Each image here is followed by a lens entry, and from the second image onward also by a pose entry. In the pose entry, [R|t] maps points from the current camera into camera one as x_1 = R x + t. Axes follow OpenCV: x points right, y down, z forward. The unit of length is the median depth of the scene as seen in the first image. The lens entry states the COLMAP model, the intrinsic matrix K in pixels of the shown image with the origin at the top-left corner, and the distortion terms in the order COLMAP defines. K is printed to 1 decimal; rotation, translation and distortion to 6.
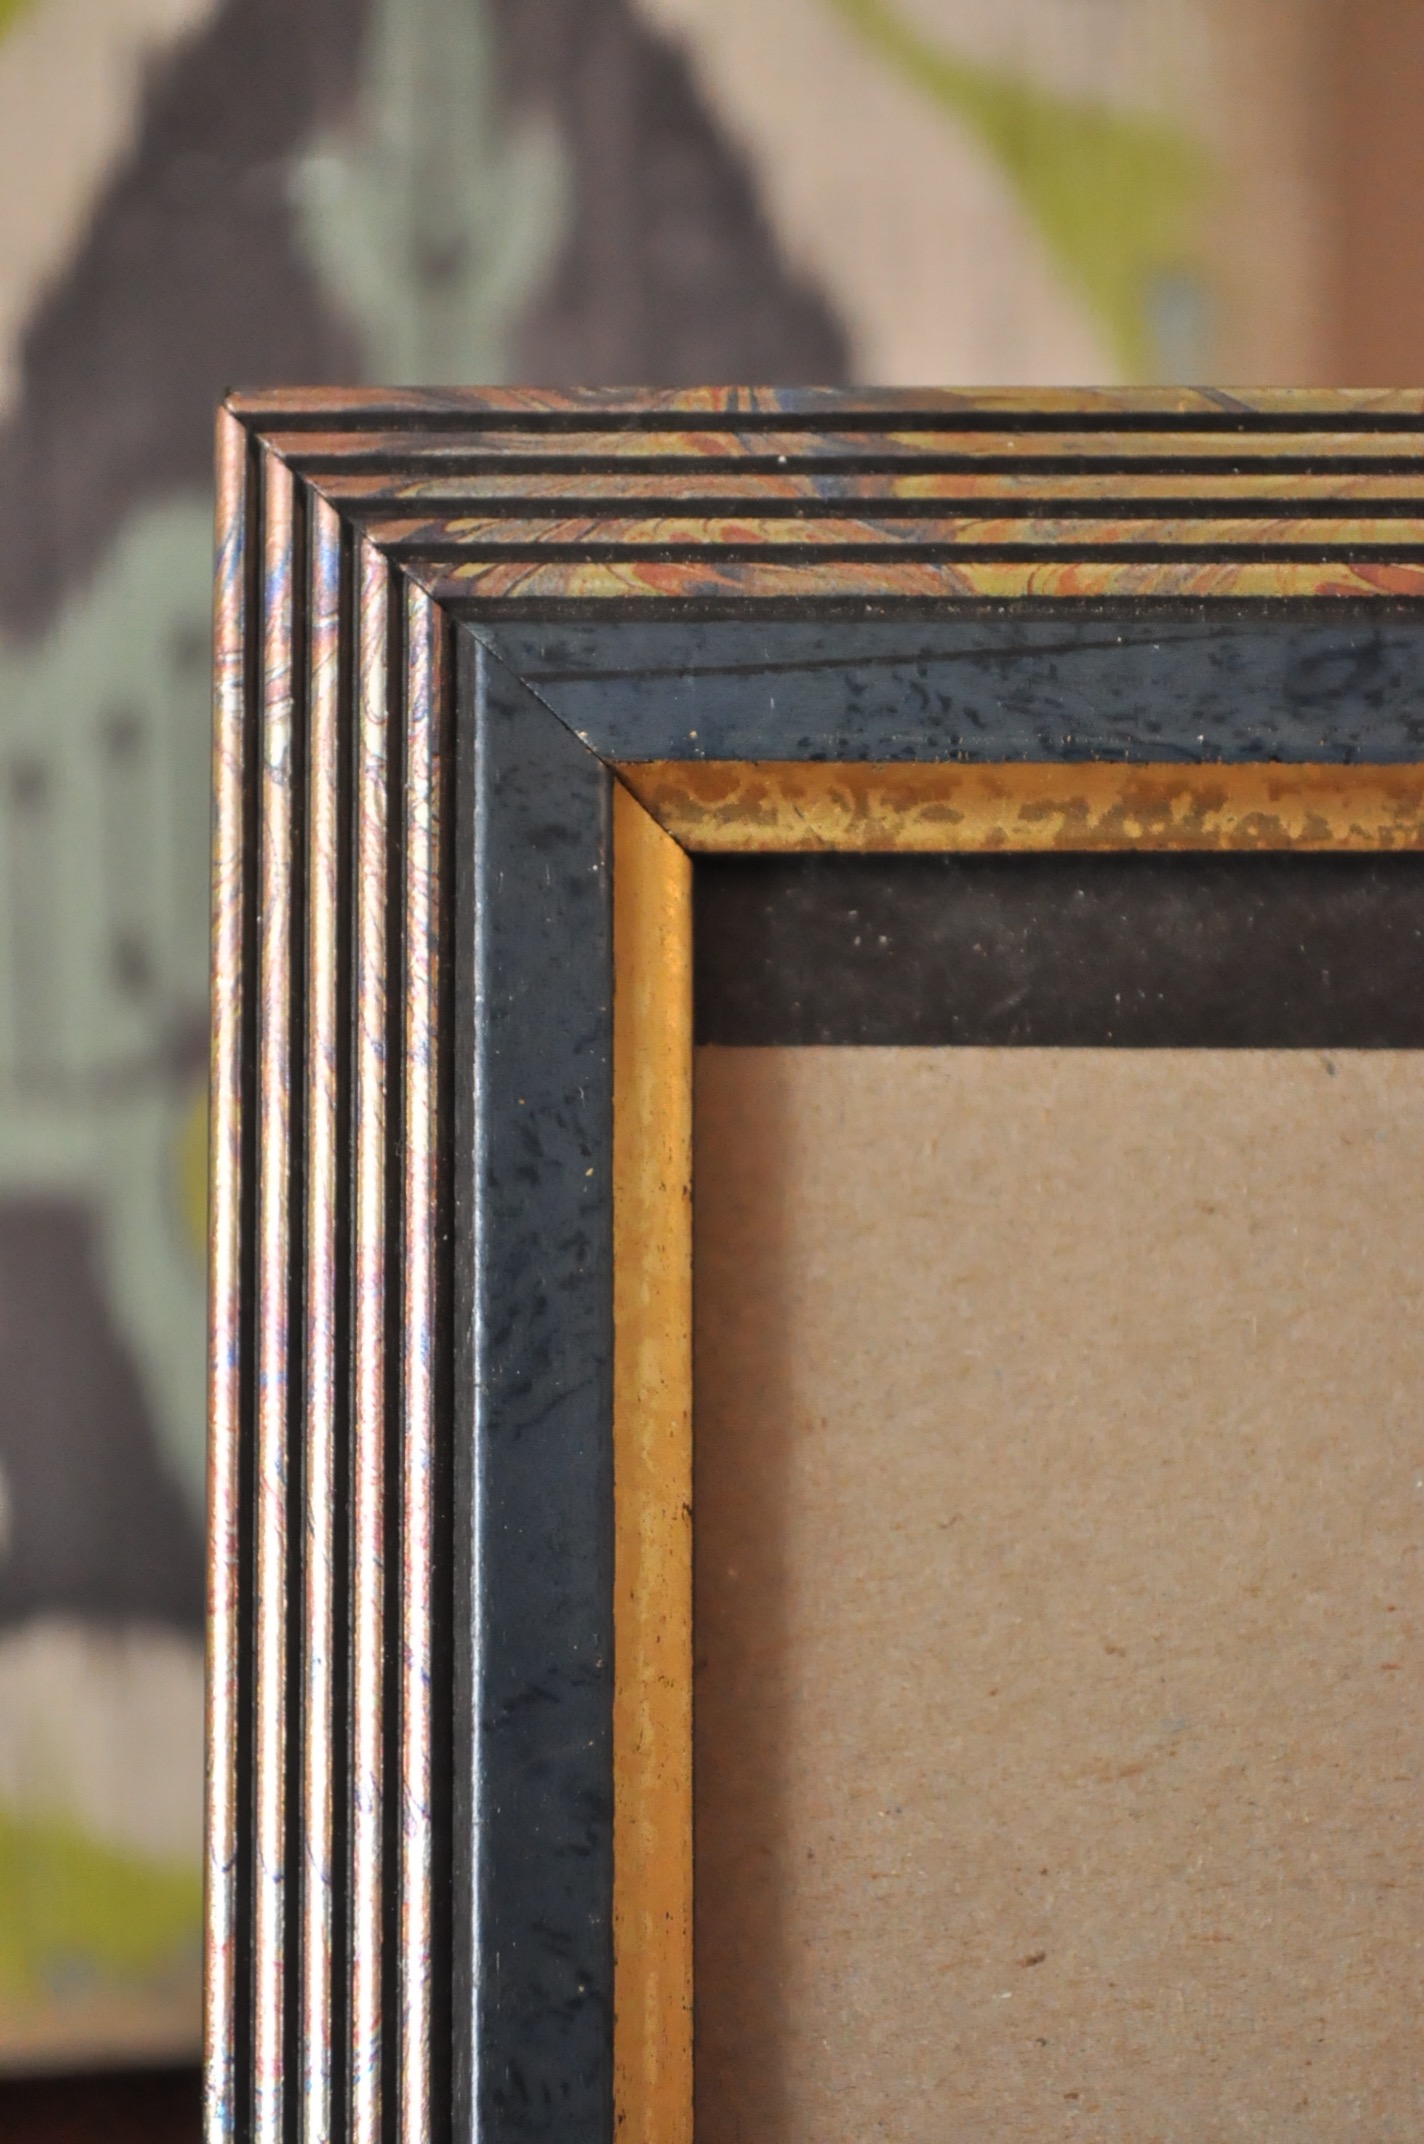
lens RADIAL K [[4736.5, 0, 715.5], [0, 4736.5, 1077.0], [0, 0, 1]] dist [0.030064, 0.000000]
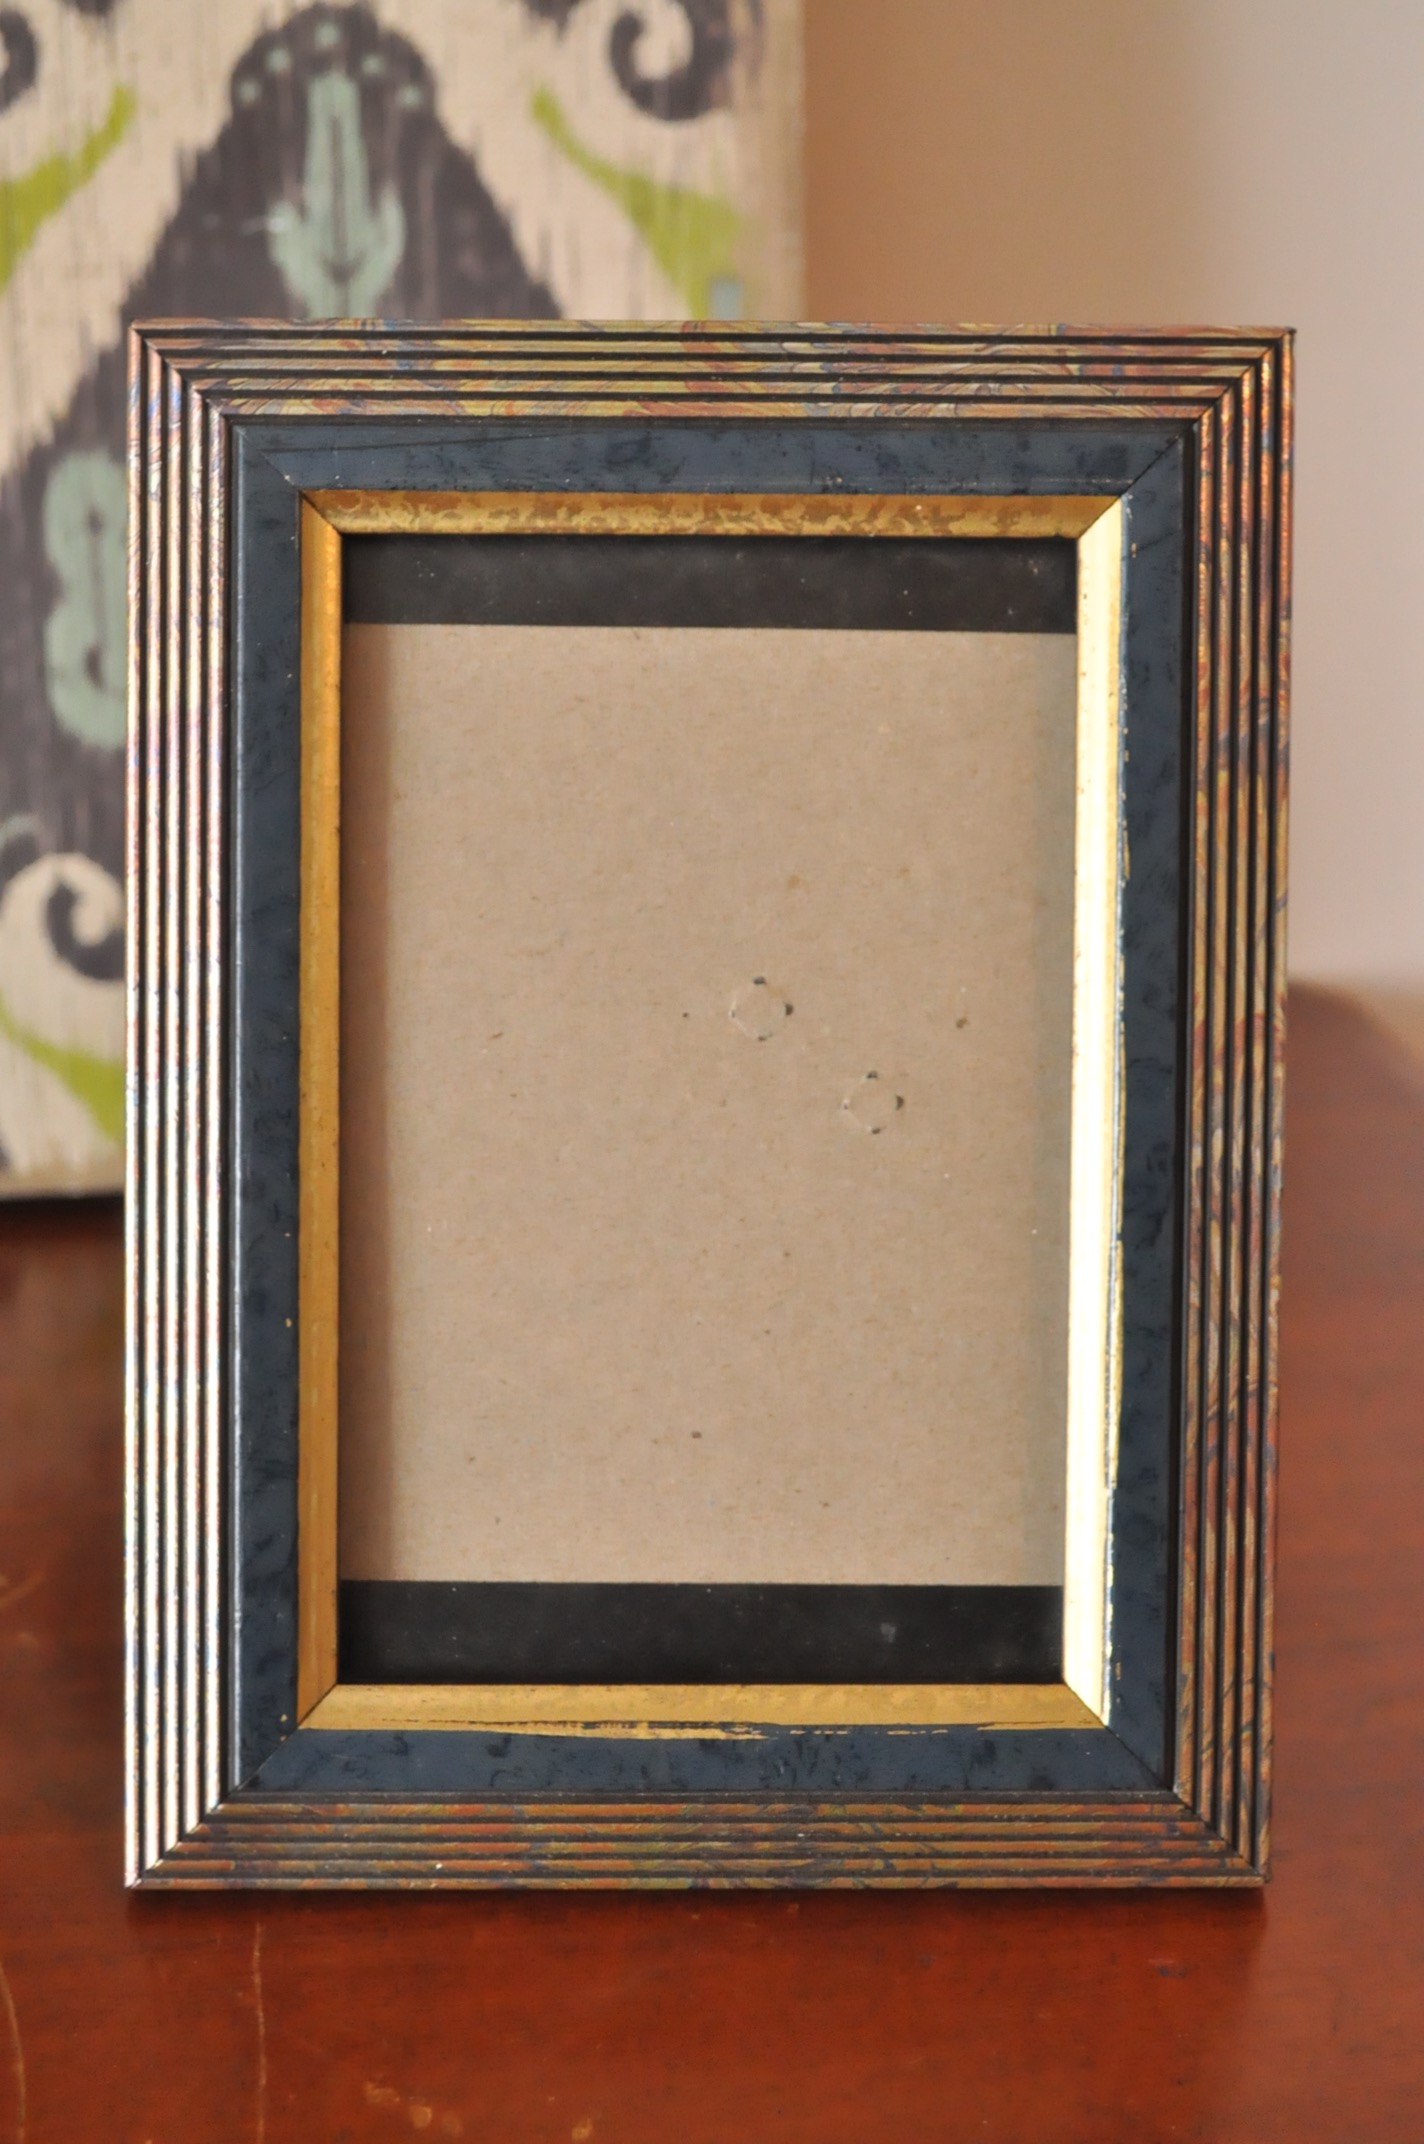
lens RADIAL K [[2910.1, 0, 724.8], [0, 2910.1, 1074.3], [0, 0, 1]] dist [-0.009665, 0.000000]
pose [[0.999910, 0.008715, -0.010197, 0.190089], [-0.007722, 0.995573, 0.093671, 0.075493], [0.010969, -0.093583, 0.995551, -0.370701]]
